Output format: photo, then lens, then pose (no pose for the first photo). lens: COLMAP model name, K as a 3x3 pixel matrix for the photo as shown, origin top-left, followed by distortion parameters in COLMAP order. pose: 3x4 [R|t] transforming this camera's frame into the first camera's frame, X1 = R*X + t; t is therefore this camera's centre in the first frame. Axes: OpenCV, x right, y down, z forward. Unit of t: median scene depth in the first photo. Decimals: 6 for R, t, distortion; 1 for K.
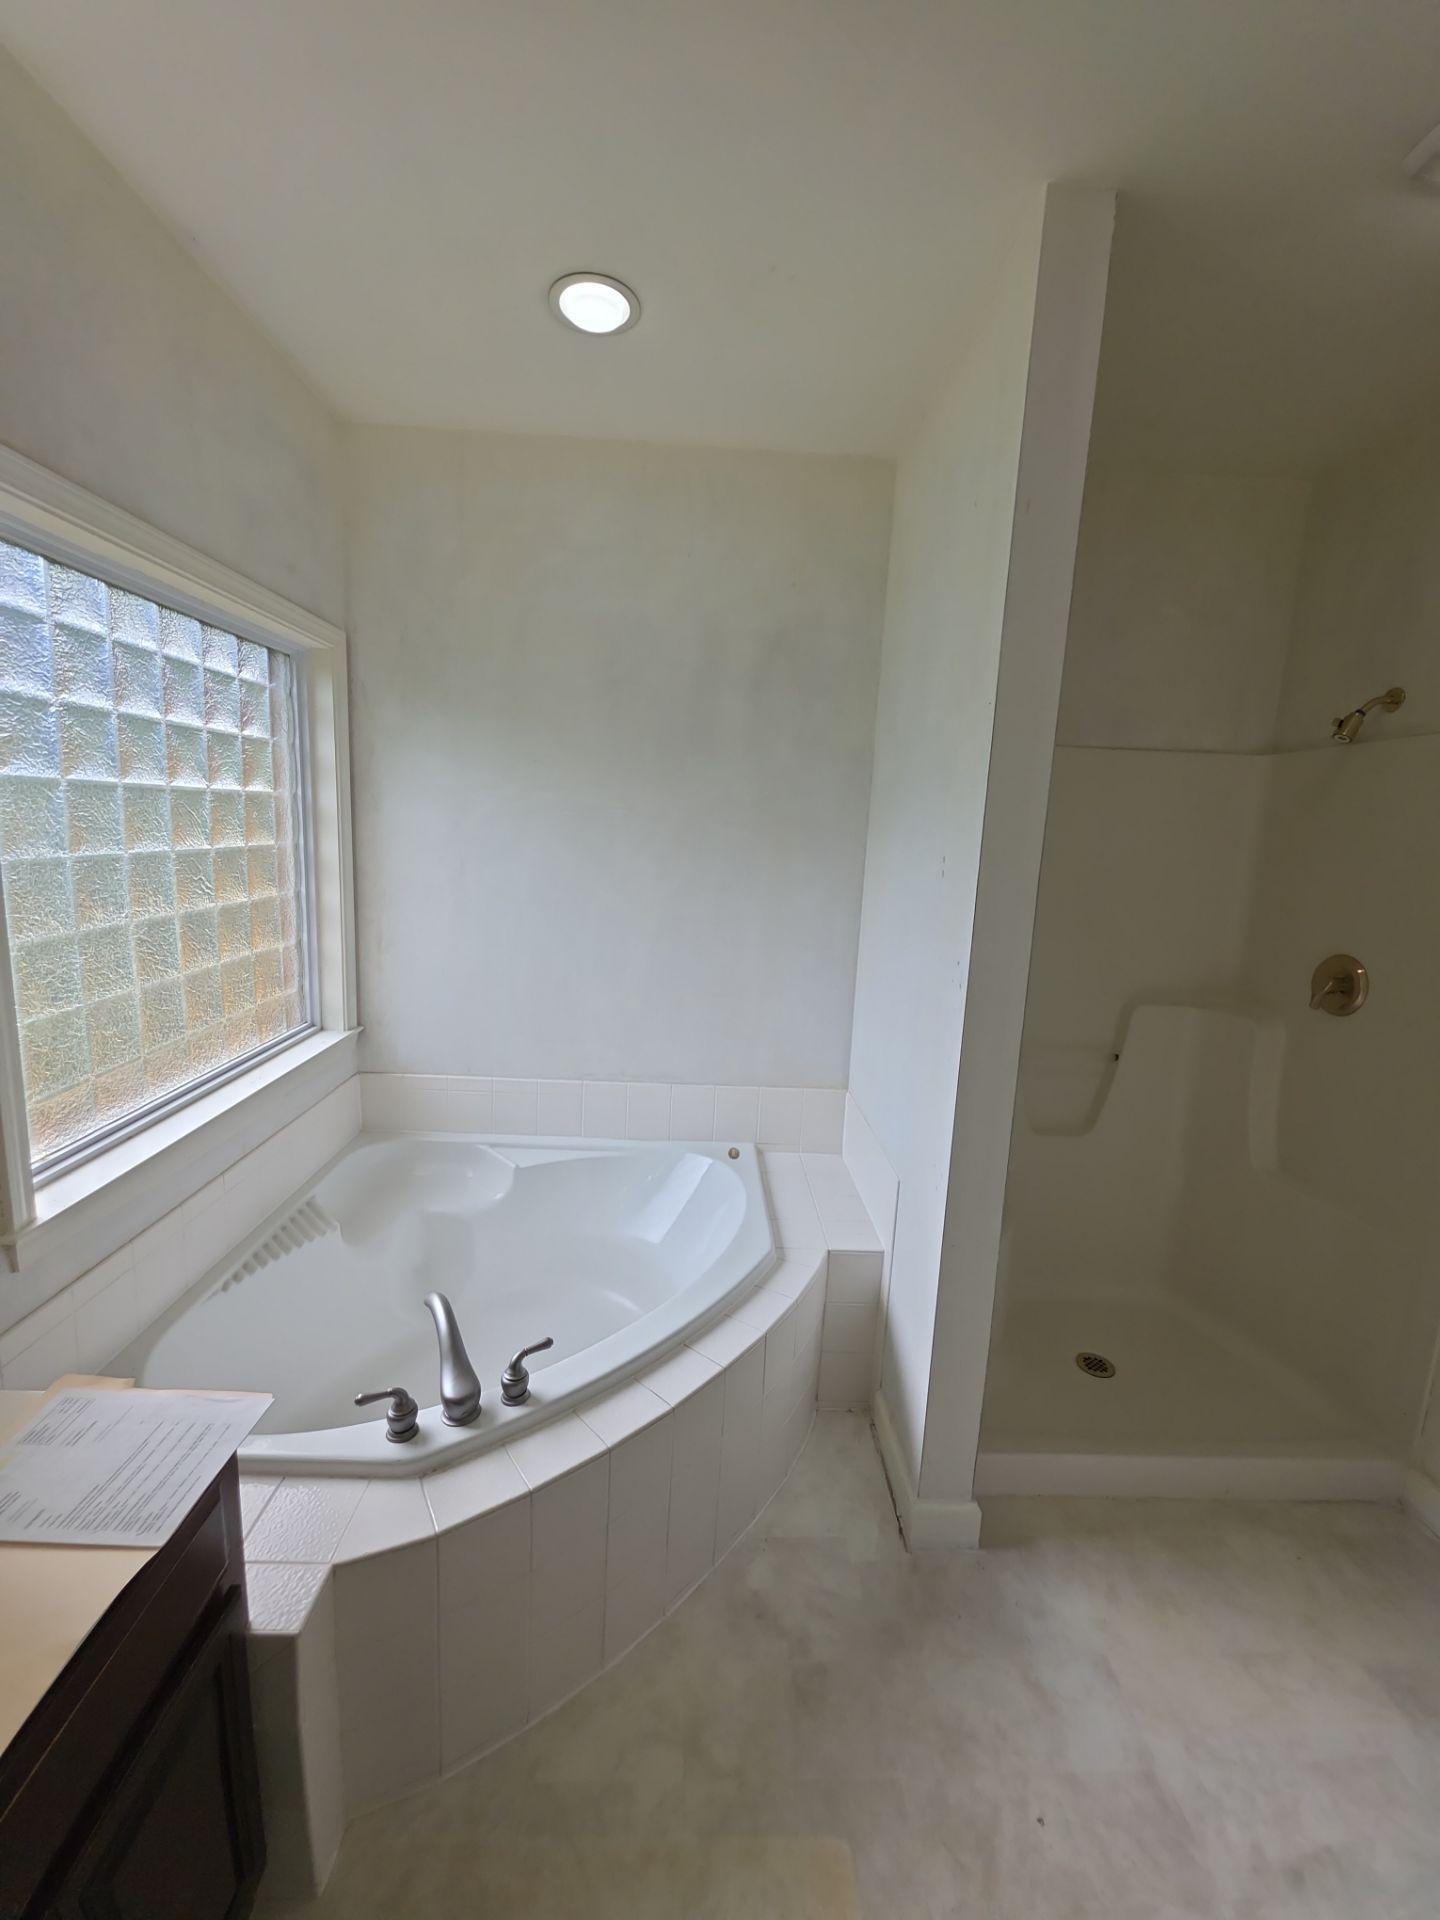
lens RADIAL K [[752.6, 0, 724.7], [0, 752.6, 946.3], [0, 0, 1]] dist [0.010257, -0.007669]
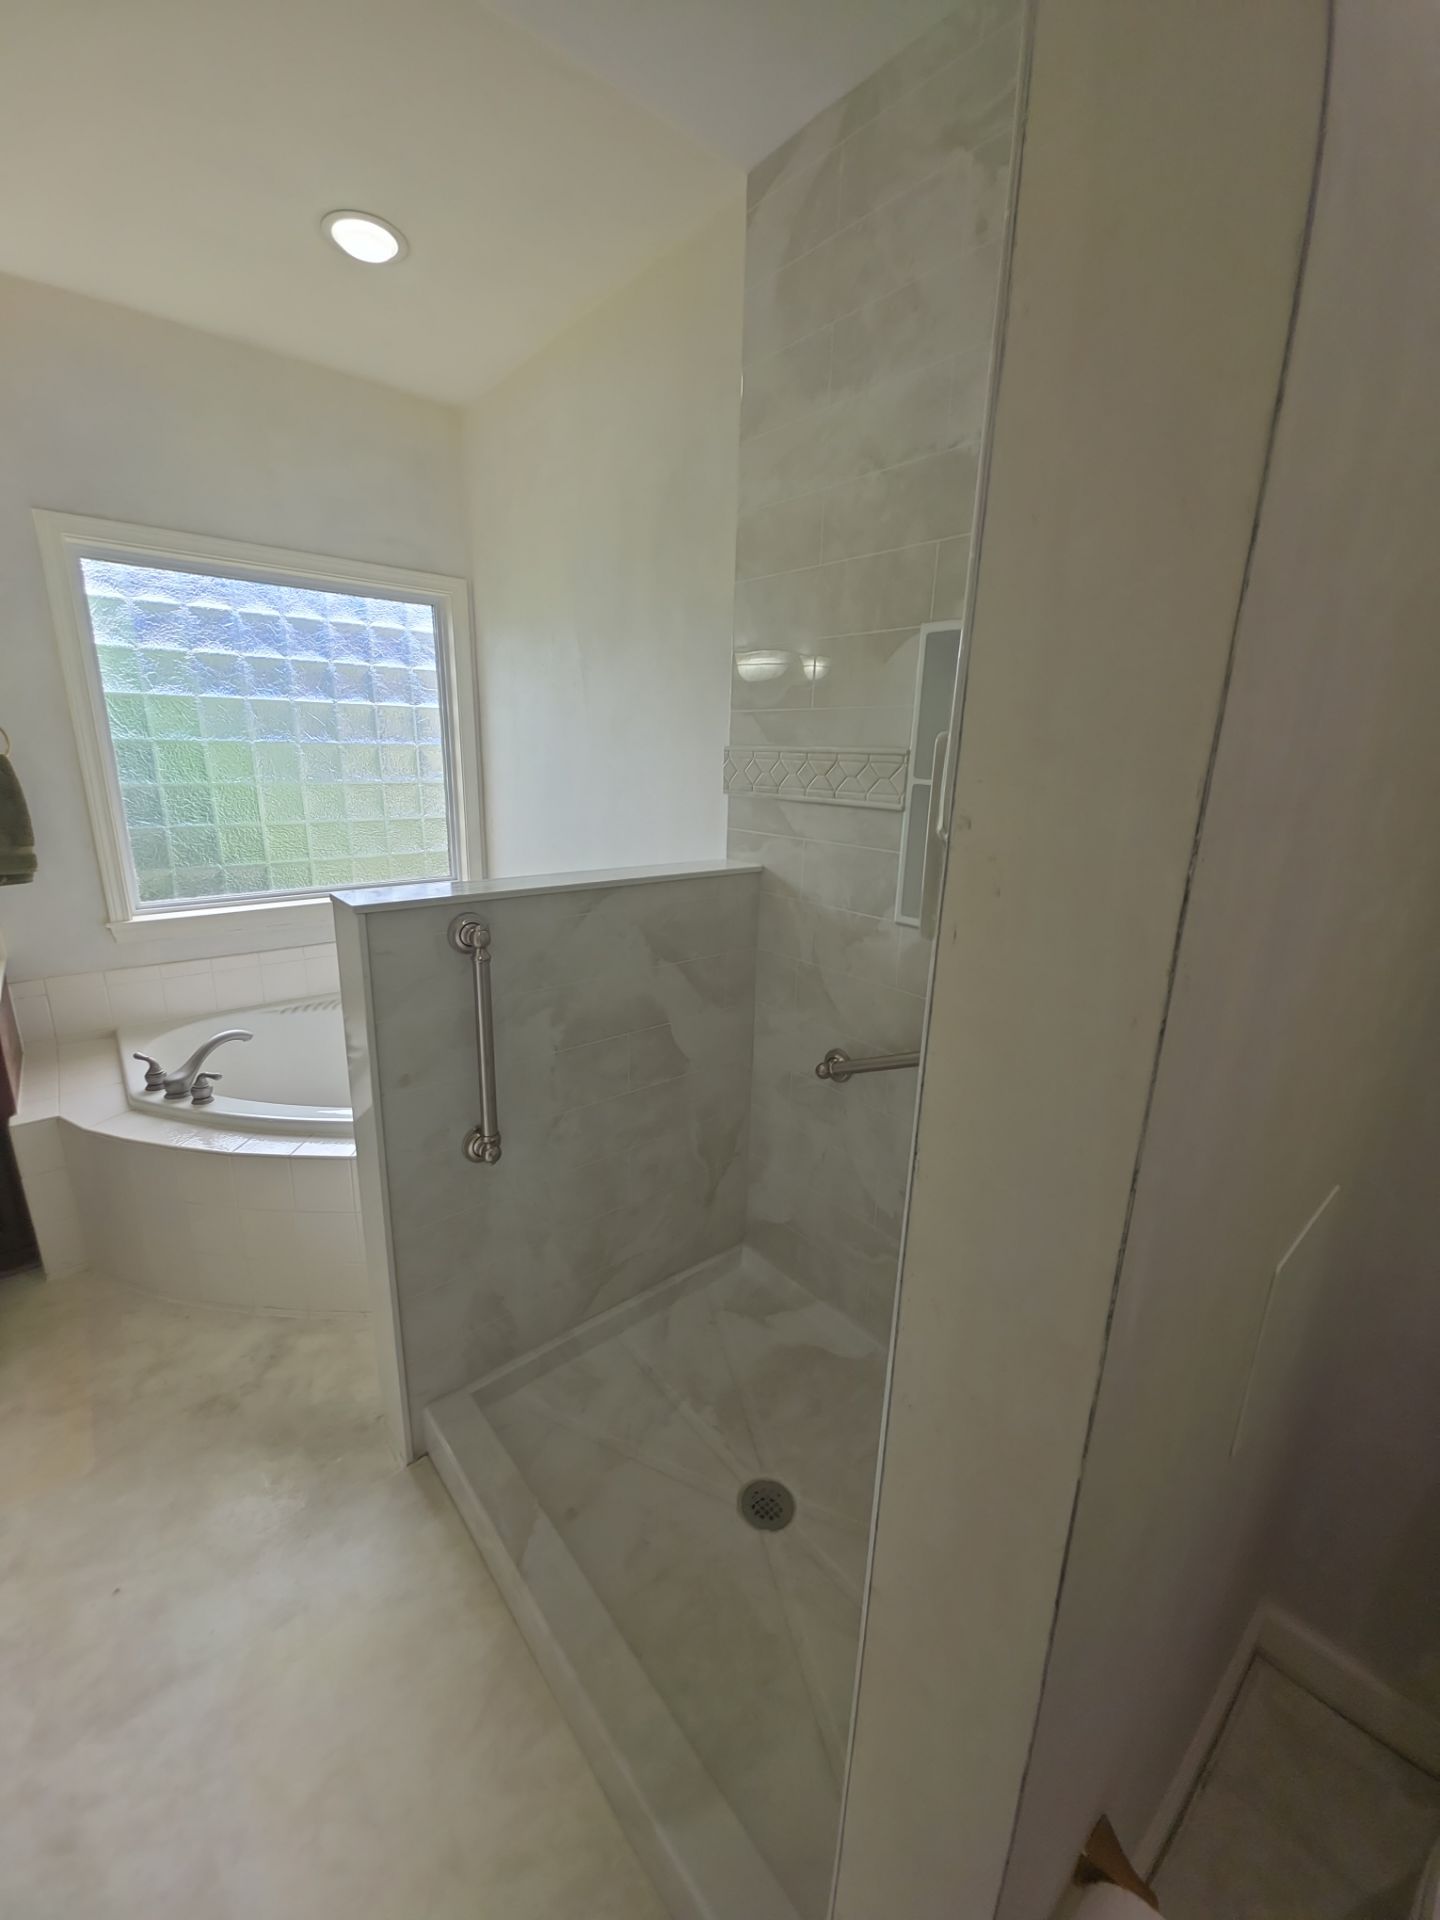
lens RADIAL K [[752.6, 0, 716.7], [0, 752.6, 946.1], [0, 0, 1]] dist [0.010257, -0.007669]
pose [[0.628395, 0.165538, -0.760077, 1.108976], [-0.119420, 0.986042, 0.116020, 0.007912], [0.768673, 0.017862, 0.639392, 0.645199]]
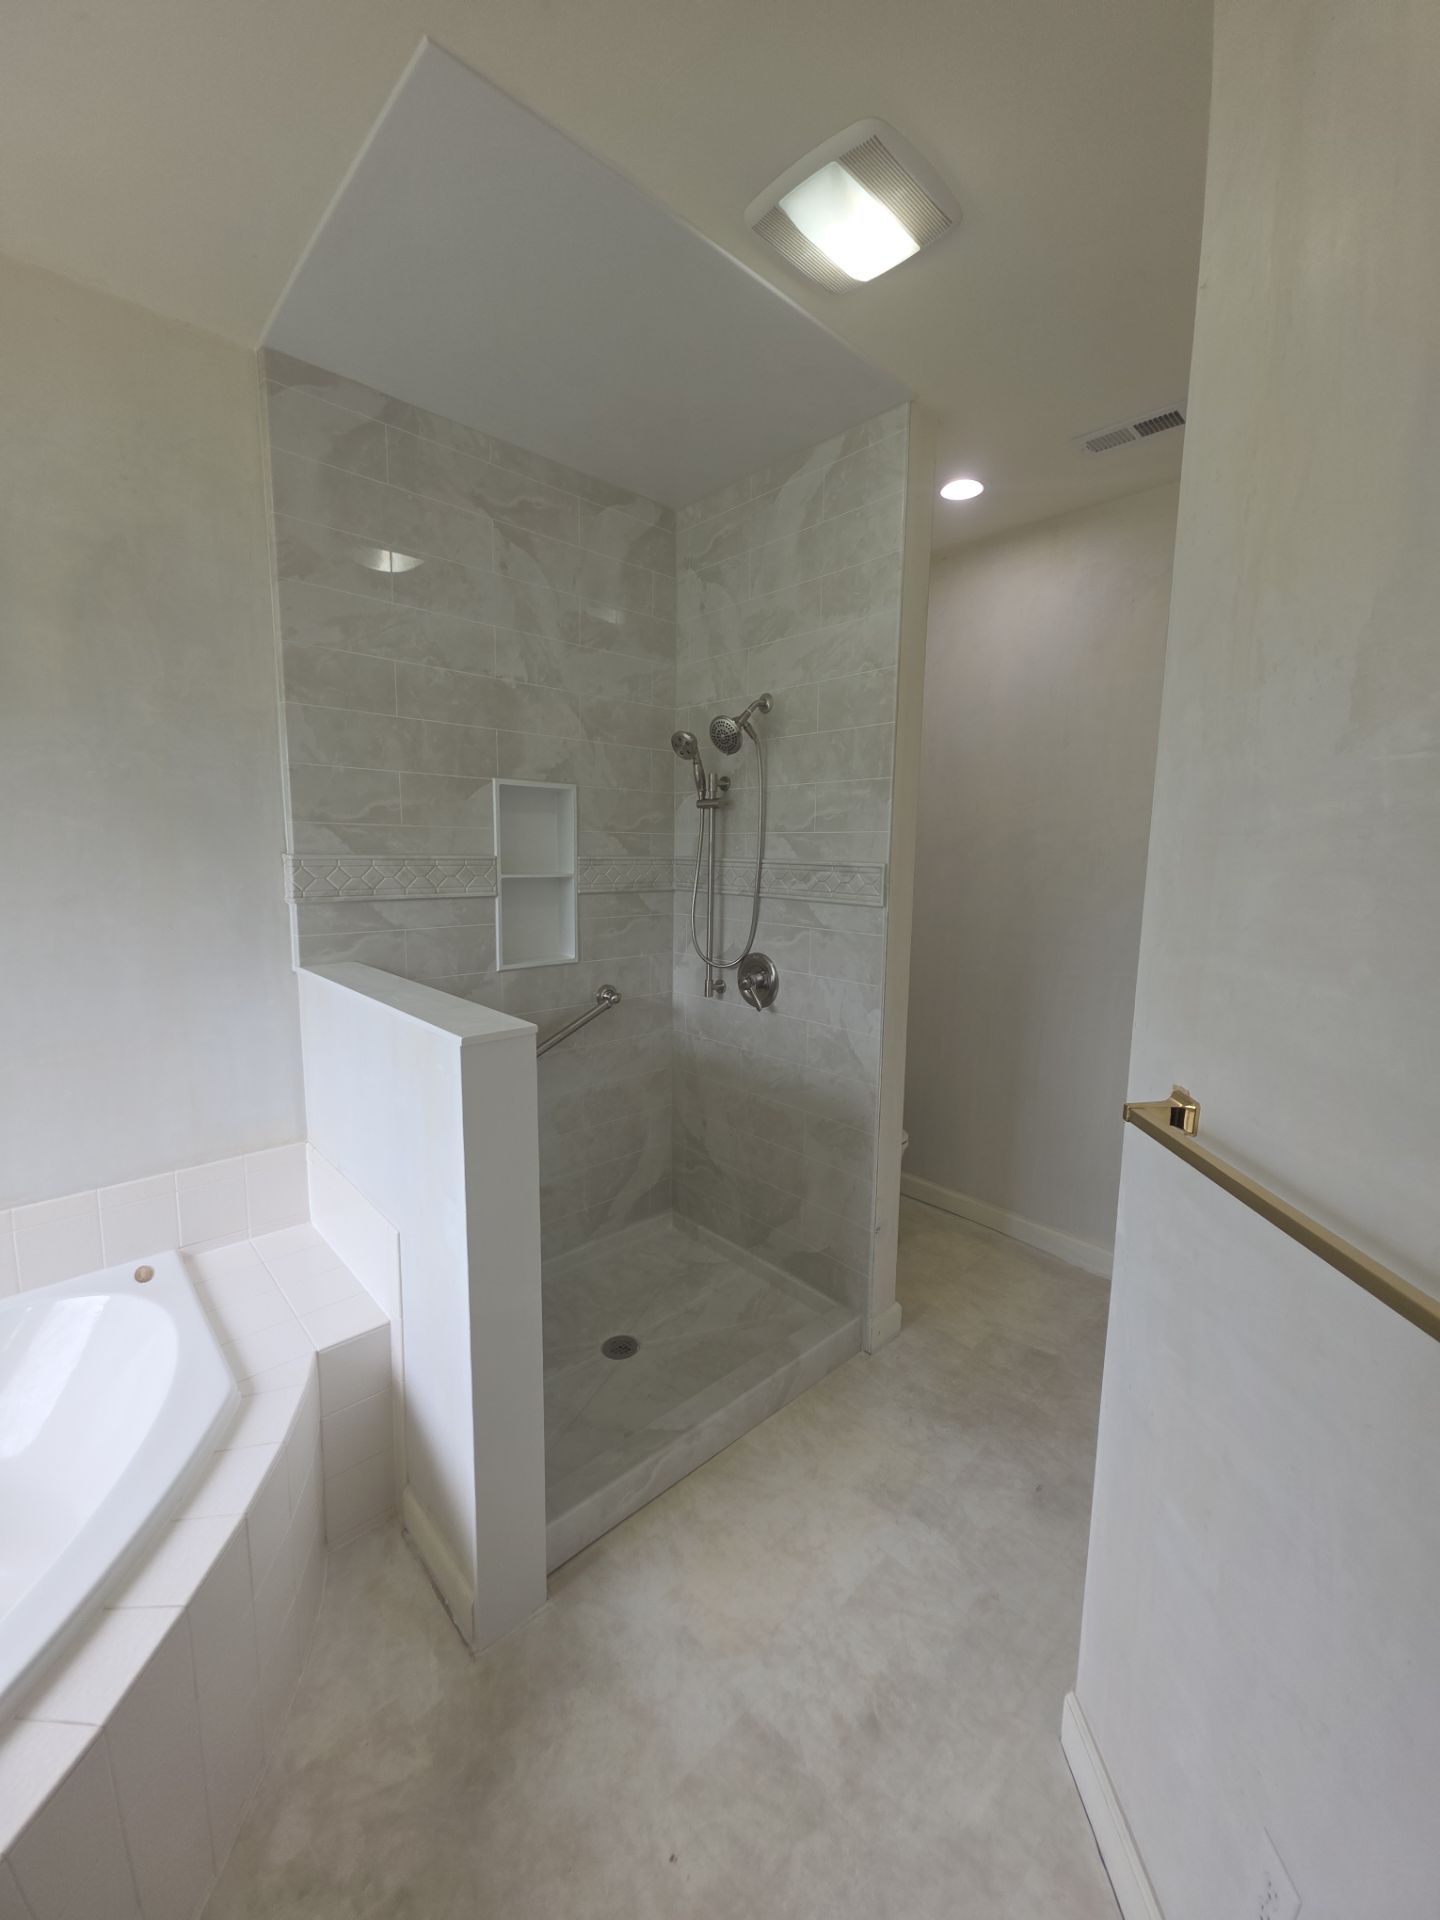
lens RADIAL K [[752.6, 0, 710.5], [0, 752.6, 943.4], [0, 0, 1]] dist [0.010257, -0.007669]
pose [[0.756162, -0.117862, 0.643682, -0.007634], [0.121122, 0.991858, 0.039328, 0.003463], [-0.643077, 0.048226, 0.764282, 0.135847]]
